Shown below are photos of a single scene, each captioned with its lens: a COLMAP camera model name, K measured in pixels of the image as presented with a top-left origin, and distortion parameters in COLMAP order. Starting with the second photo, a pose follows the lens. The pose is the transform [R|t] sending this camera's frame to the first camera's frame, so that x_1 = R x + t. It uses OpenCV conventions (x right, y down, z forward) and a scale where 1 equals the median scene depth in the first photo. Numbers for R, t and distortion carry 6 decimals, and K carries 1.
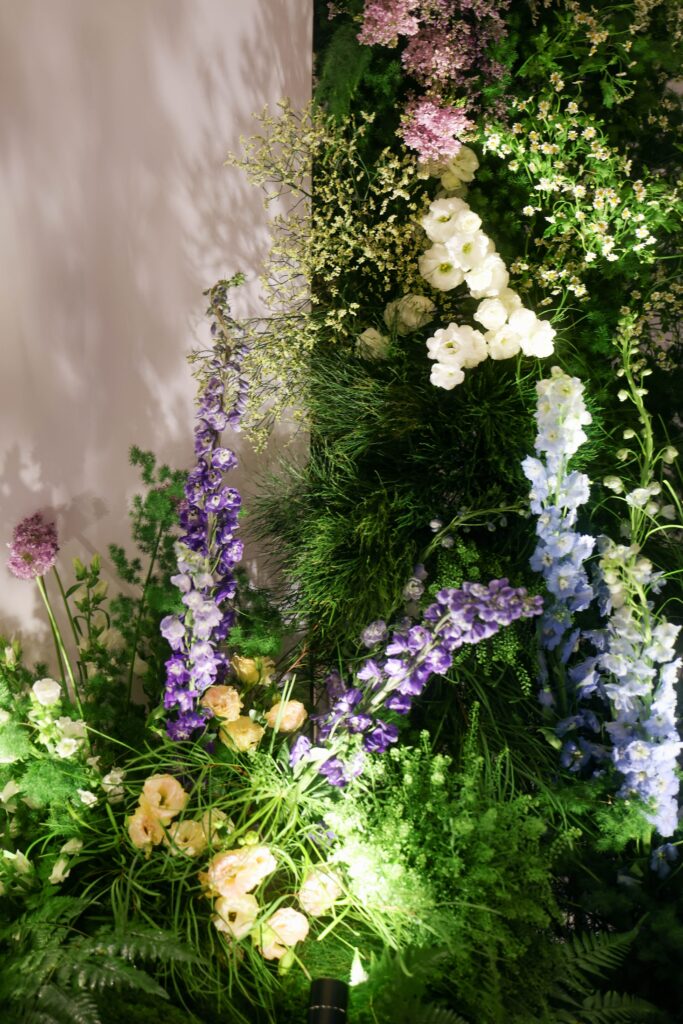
lens RADIAL K [[2066.1, 0, 343.1], [0, 2066.1, 517.2], [0, 0, 1]] dist [-0.093490, 0.000000]
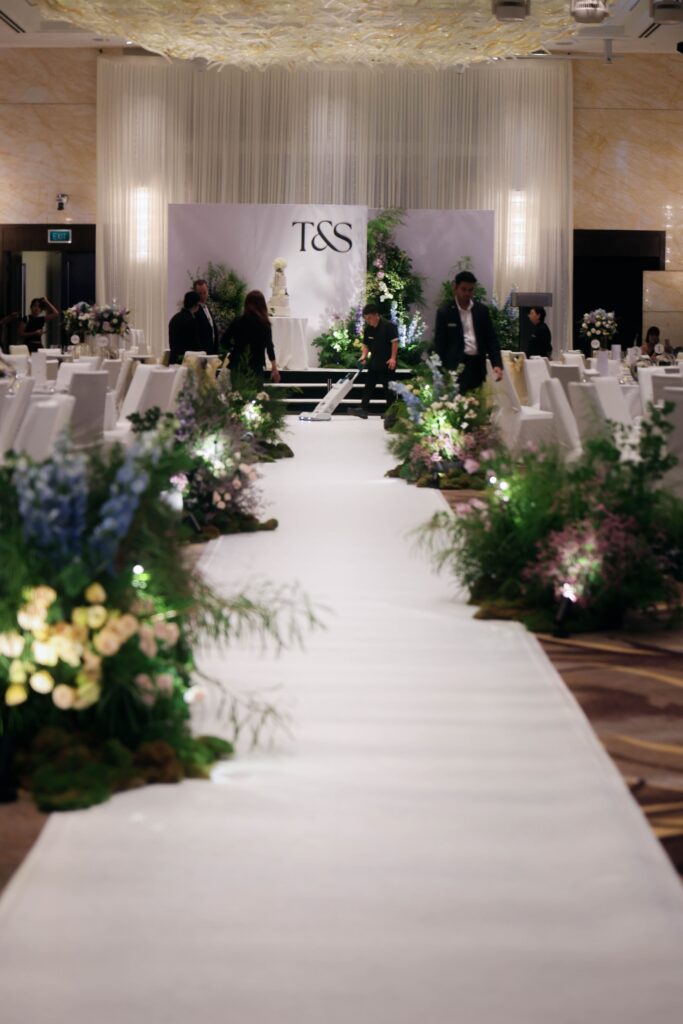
lens RADIAL K [[2066.1, 0, 341.3], [0, 2066.1, 511.7], [0, 0, 1]] dist [-0.093490, 0.000000]
pose [[0.990673, -0.000830, 0.136260, -1.478602], [-0.008824, 0.997491, 0.070234, 0.245468], [-0.135977, -0.070782, 0.988180, -8.730404]]
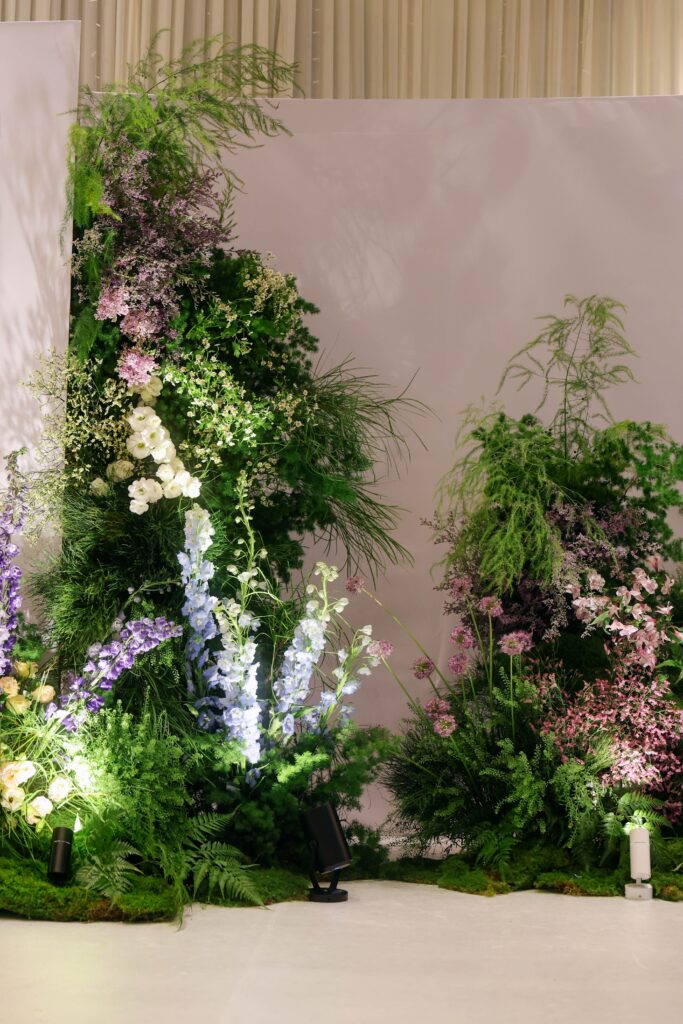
lens RADIAL K [[2066.1, 0, 348.8], [0, 2066.1, 508.6], [0, 0, 1]] dist [-0.093490, 0.000000]
pose [[0.993670, 0.024817, 0.109562, 0.035064], [-0.017705, 0.997701, -0.065413, 0.047351], [-0.110934, 0.063059, 0.991825, -0.801073]]
